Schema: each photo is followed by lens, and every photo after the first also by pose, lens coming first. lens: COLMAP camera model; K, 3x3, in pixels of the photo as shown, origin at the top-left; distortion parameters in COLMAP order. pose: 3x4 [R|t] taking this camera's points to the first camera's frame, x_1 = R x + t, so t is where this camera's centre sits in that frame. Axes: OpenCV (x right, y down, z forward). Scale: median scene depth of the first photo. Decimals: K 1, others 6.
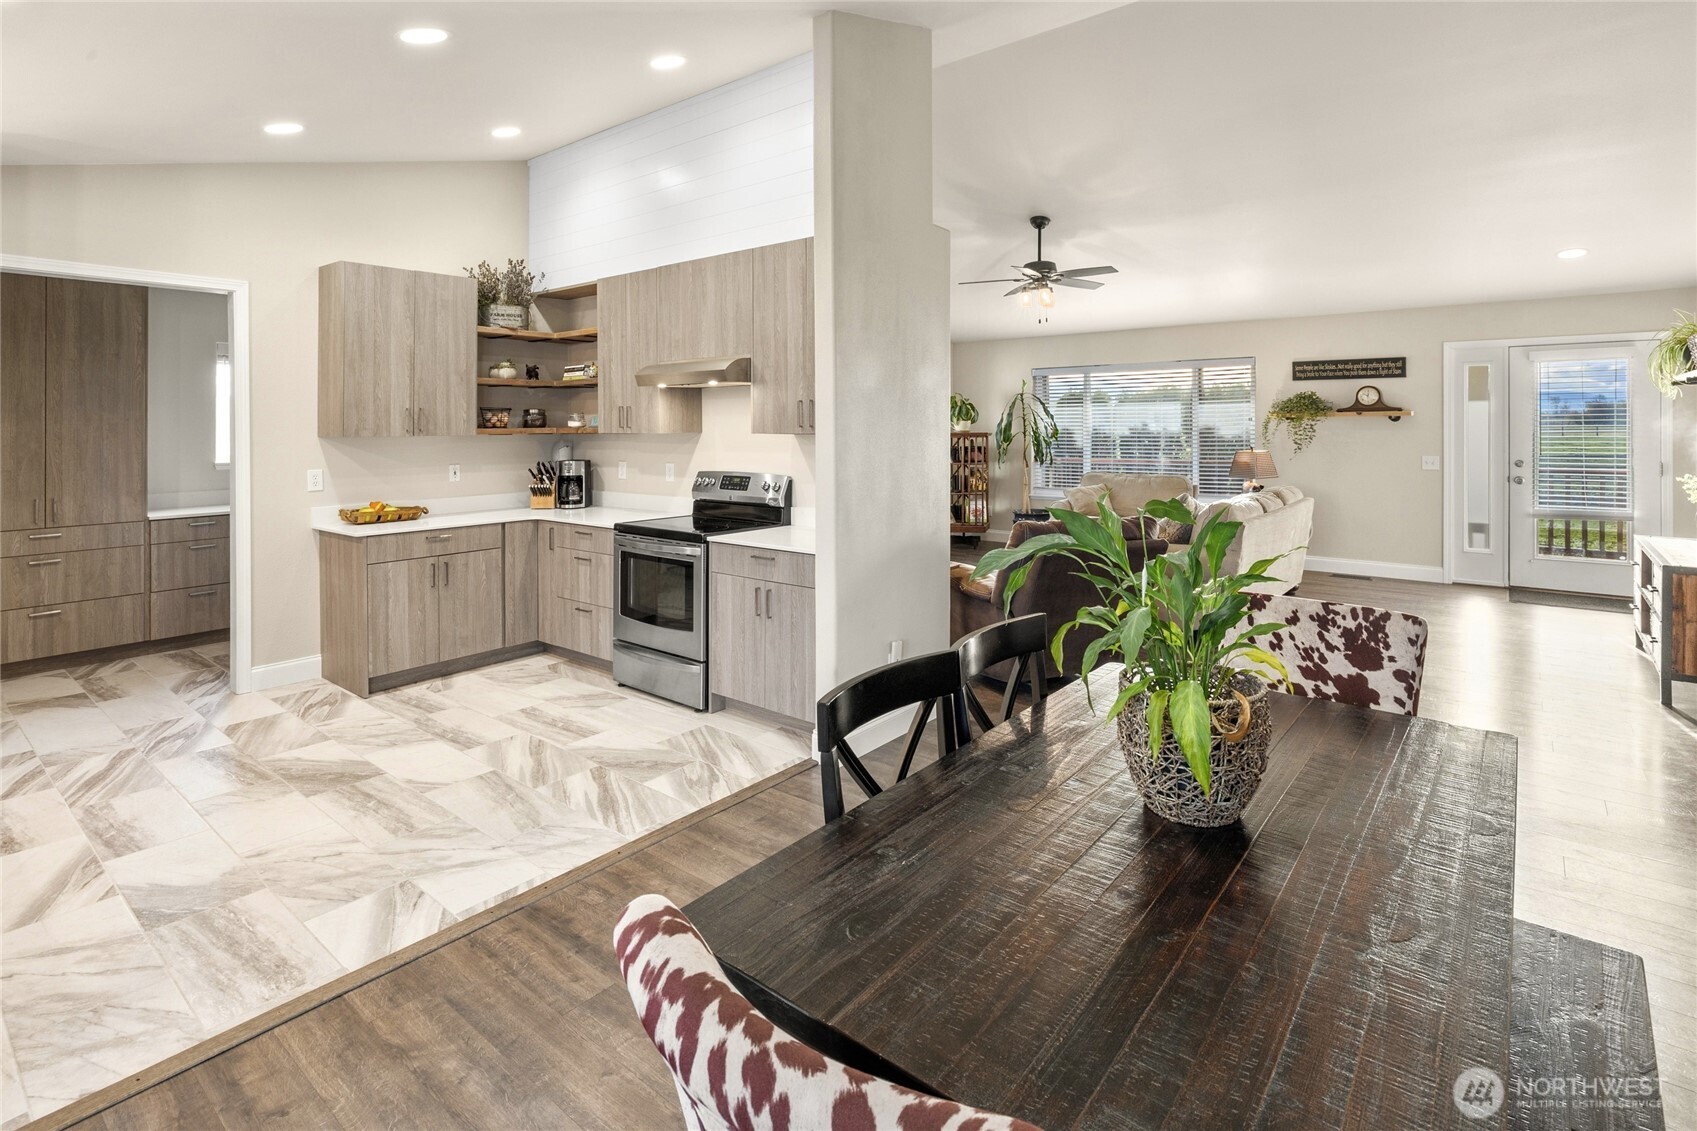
lens RADIAL K [[824.5, 0, 848.2], [0, 824.5, 418.2], [0, 0, 1]] dist [0.000042, 0.000121]
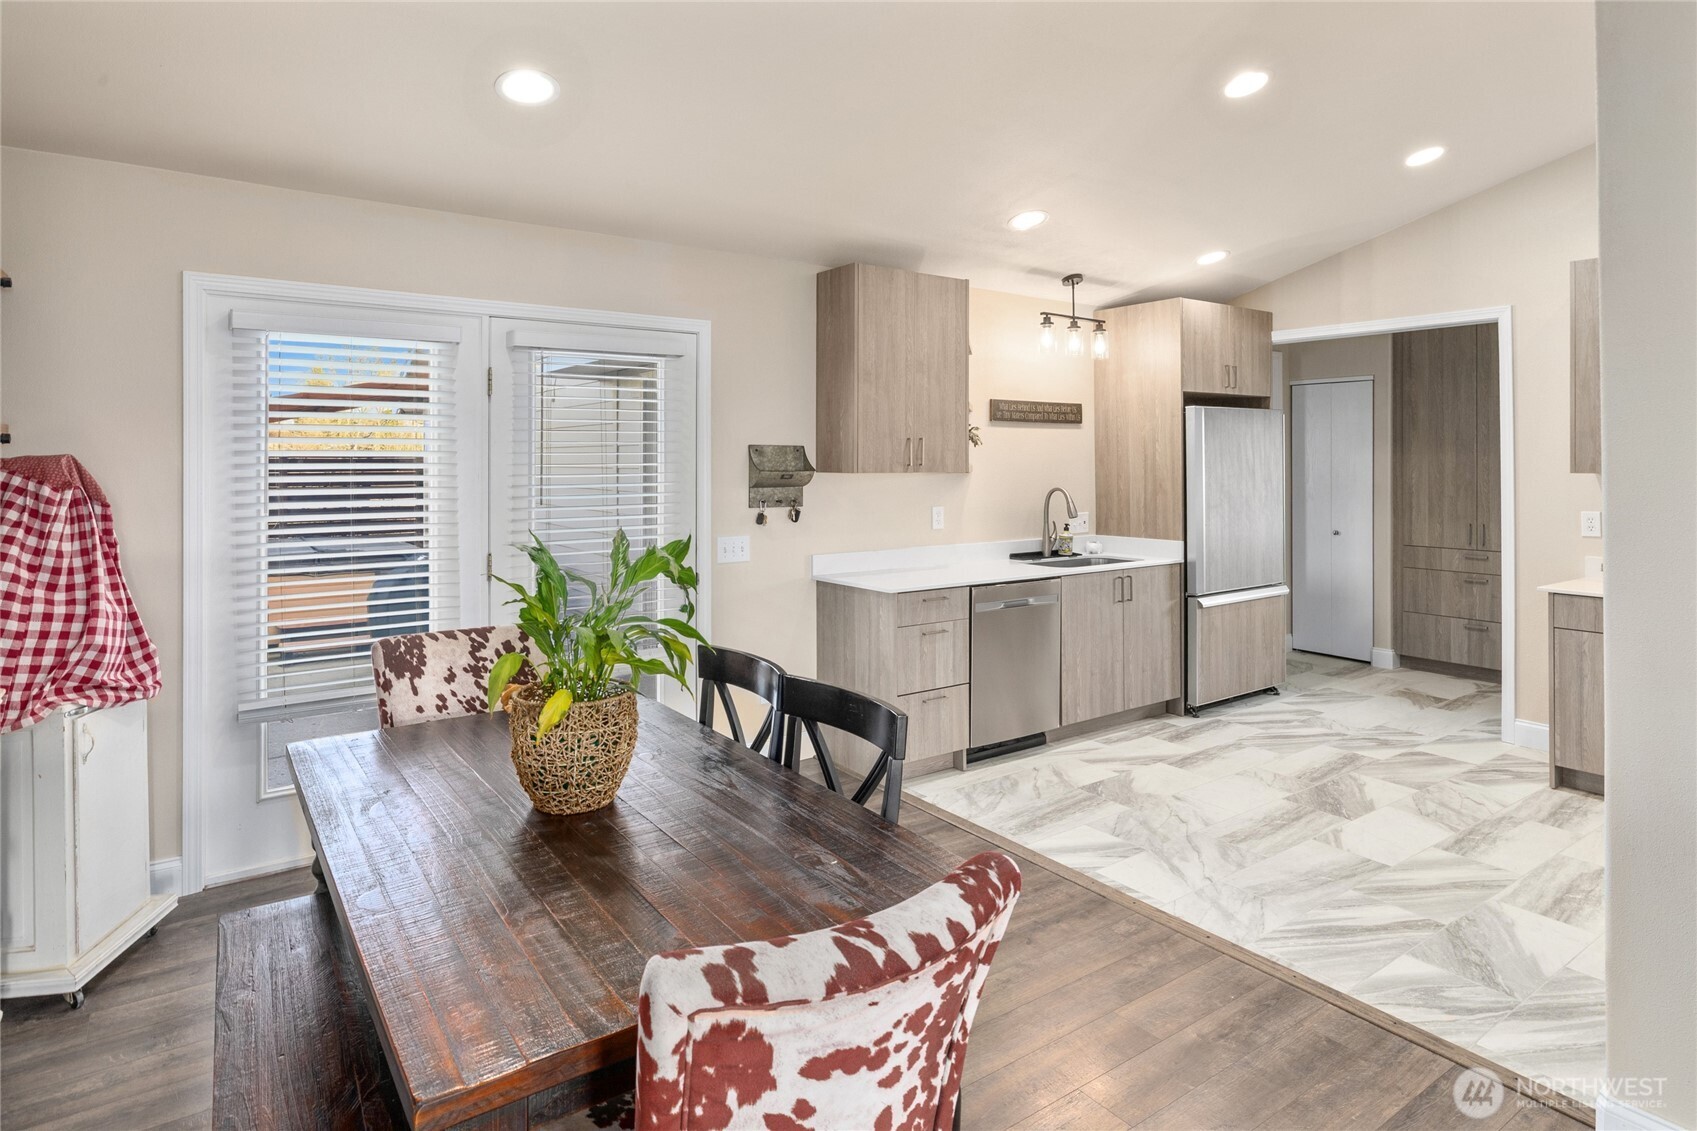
lens RADIAL K [[942.9, 0, 840.1], [0, 942.9, 474.2], [0, 0, 1]] dist [-0.001295, -0.000156]
pose [[-0.273992, 0.019031, -0.961544, 0.492065], [0.010272, 0.999805, 0.016861, 0.000870], [0.961677, -0.005257, -0.274134, 0.546482]]
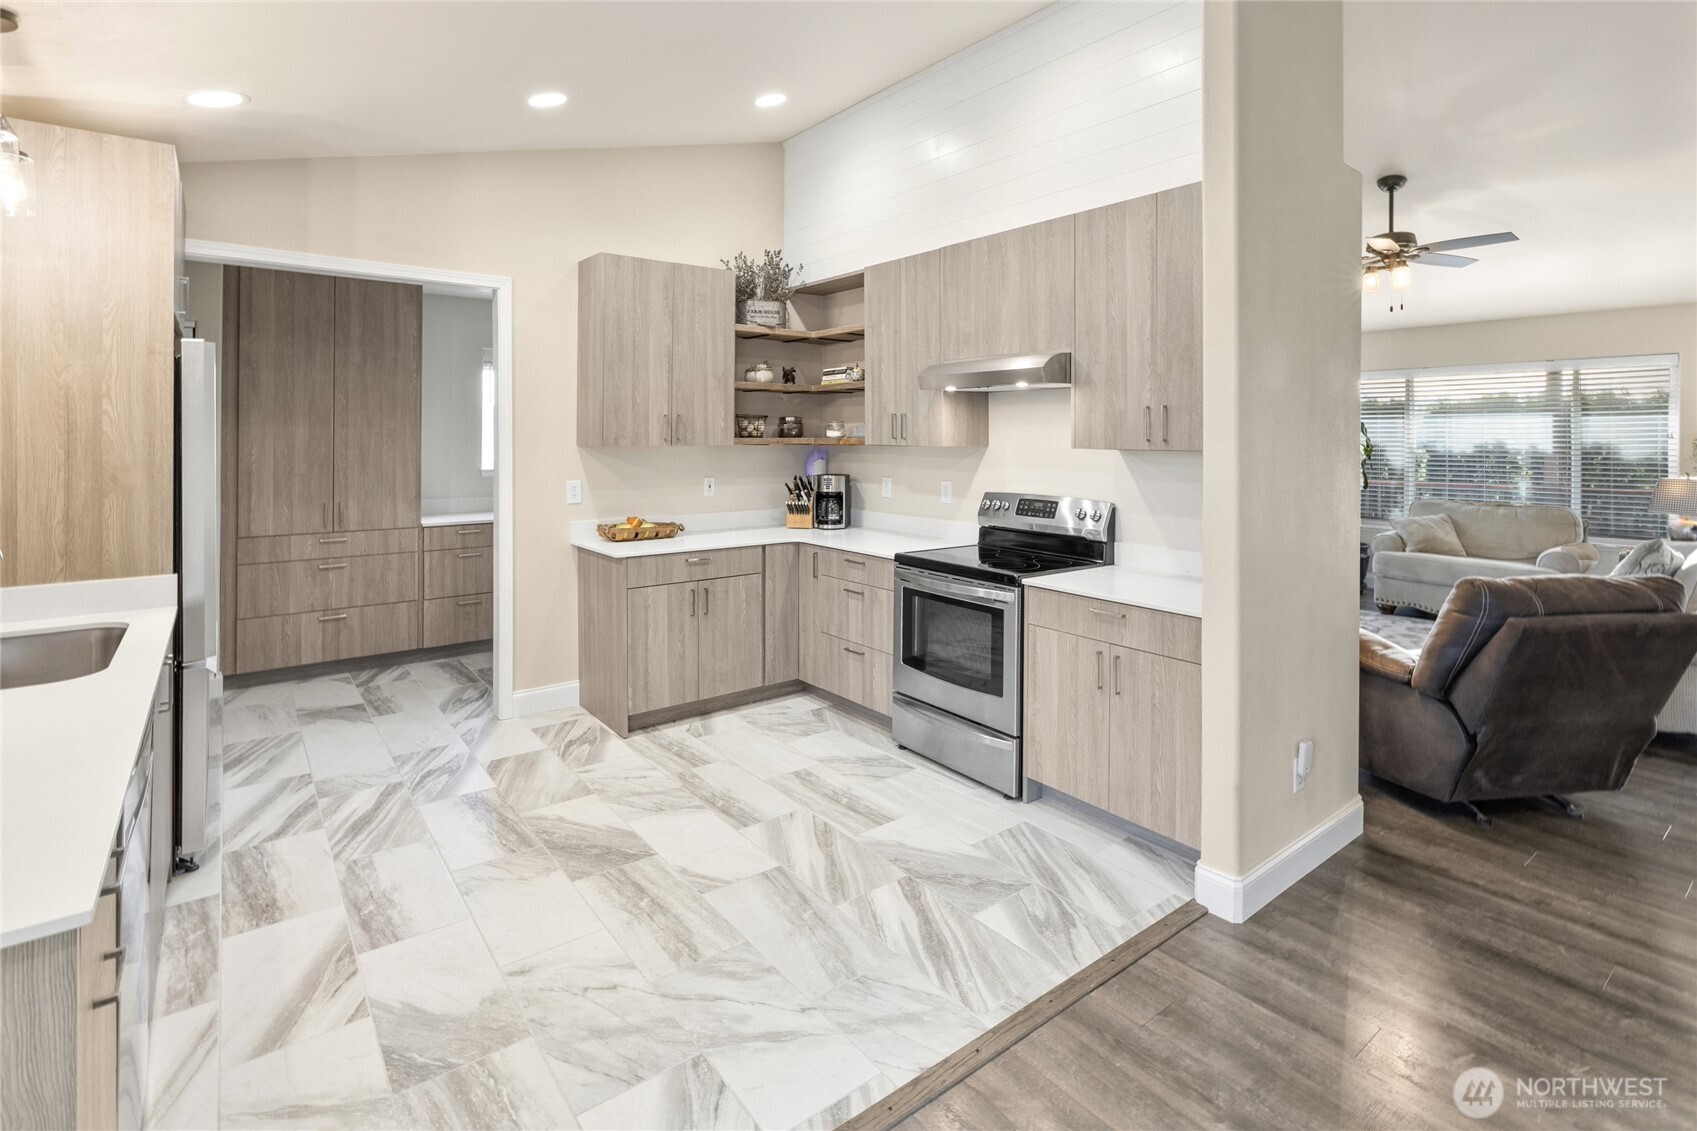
lens RADIAL K [[811.7, 0, 854.6], [0, 811.7, 435.3], [0, 0, 1]] dist [-0.002199, -0.000125]
pose [[0.974387, 0.010137, -0.224651, -0.140226], [-0.008242, 0.999922, 0.009370, 0.000346], [0.224729, -0.007279, 0.974394, 0.189709]]
